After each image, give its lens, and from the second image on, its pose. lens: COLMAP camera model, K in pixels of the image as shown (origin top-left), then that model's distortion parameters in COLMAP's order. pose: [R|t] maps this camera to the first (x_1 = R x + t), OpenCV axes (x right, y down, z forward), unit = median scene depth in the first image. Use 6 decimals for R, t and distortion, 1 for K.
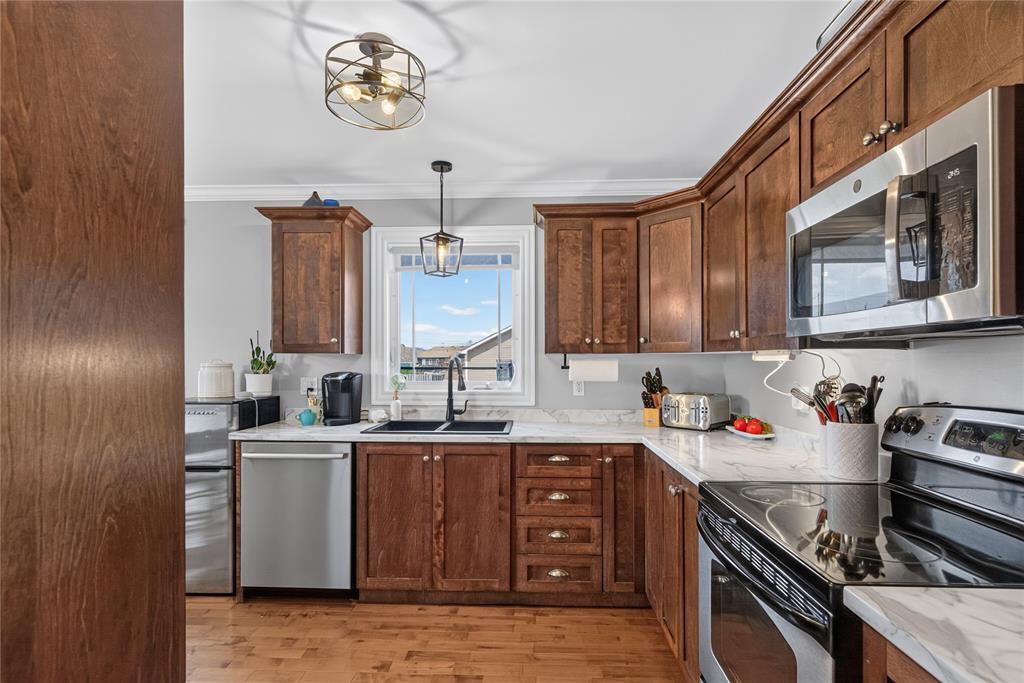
lens RADIAL K [[500.0, 0, 514.7], [0, 500.0, 359.4], [0, 0, 1]] dist [0.003301, -0.000923]
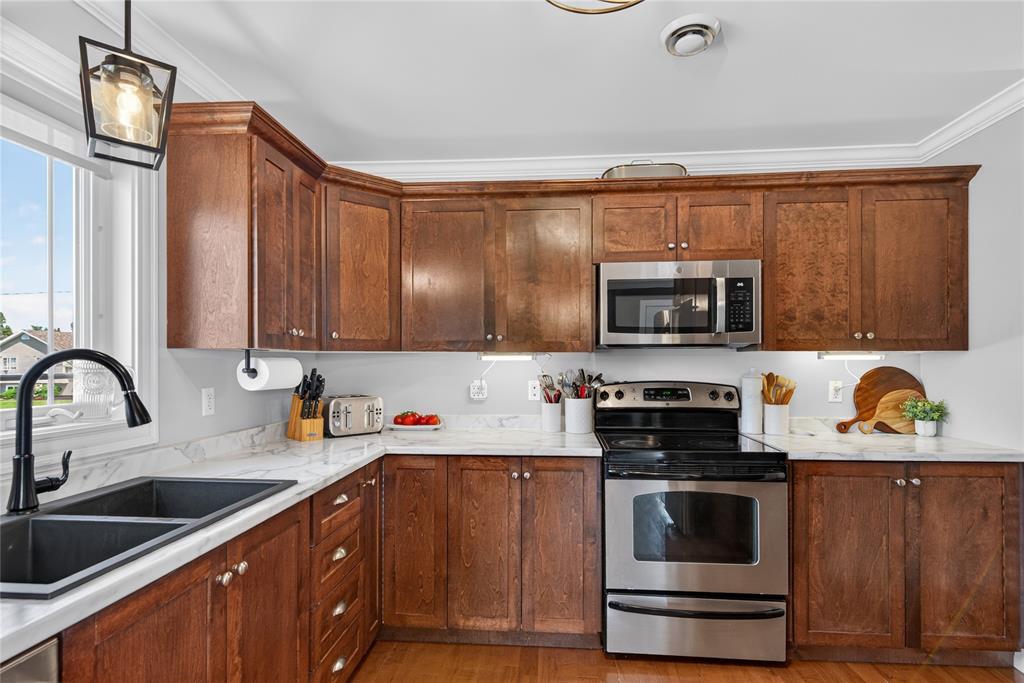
lens RADIAL K [[505.7, 0, 511.9], [0, 505.7, 361.0], [0, 0, 1]] dist [-0.000241, -0.001113]
pose [[0.045133, 0.001892, 0.998979, -0.567141], [0.001357, 0.999997, -0.001955, 0.005692], [-0.998980, 0.001444, 0.045131, 0.672132]]
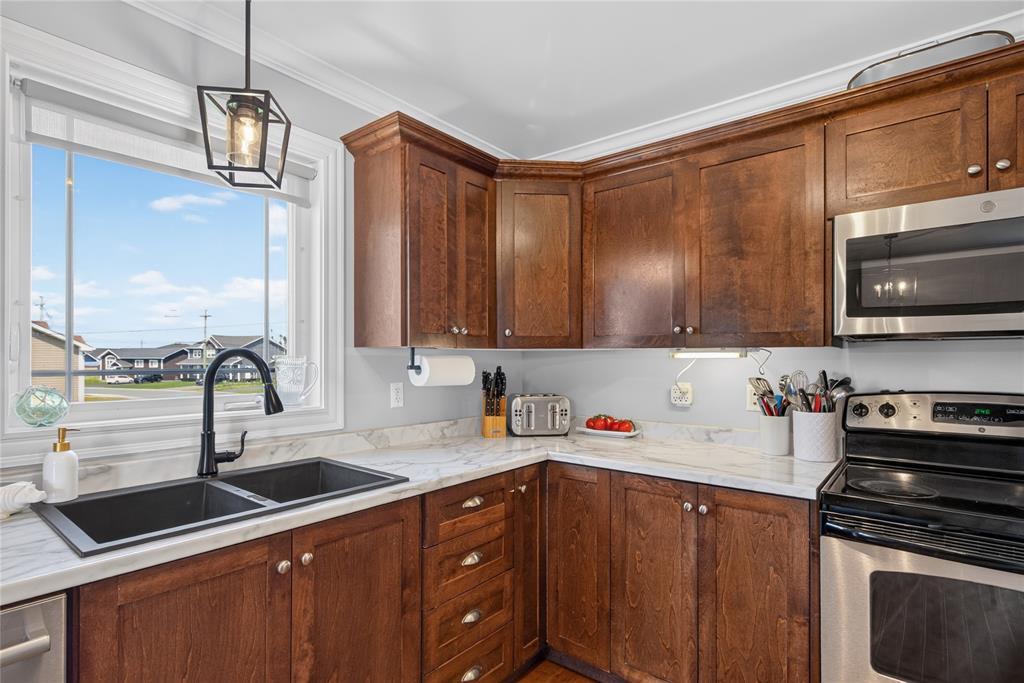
lens RADIAL K [[500.0, 0, 514.7], [0, 500.0, 359.4], [0, 0, 1]] dist [0.003301, -0.000923]
pose [[0.593916, 0.003664, 0.804519, -0.390654], [-0.002830, 0.999993, -0.002465, 0.006782], [-0.804522, -0.000813, 0.593922, 0.512621]]
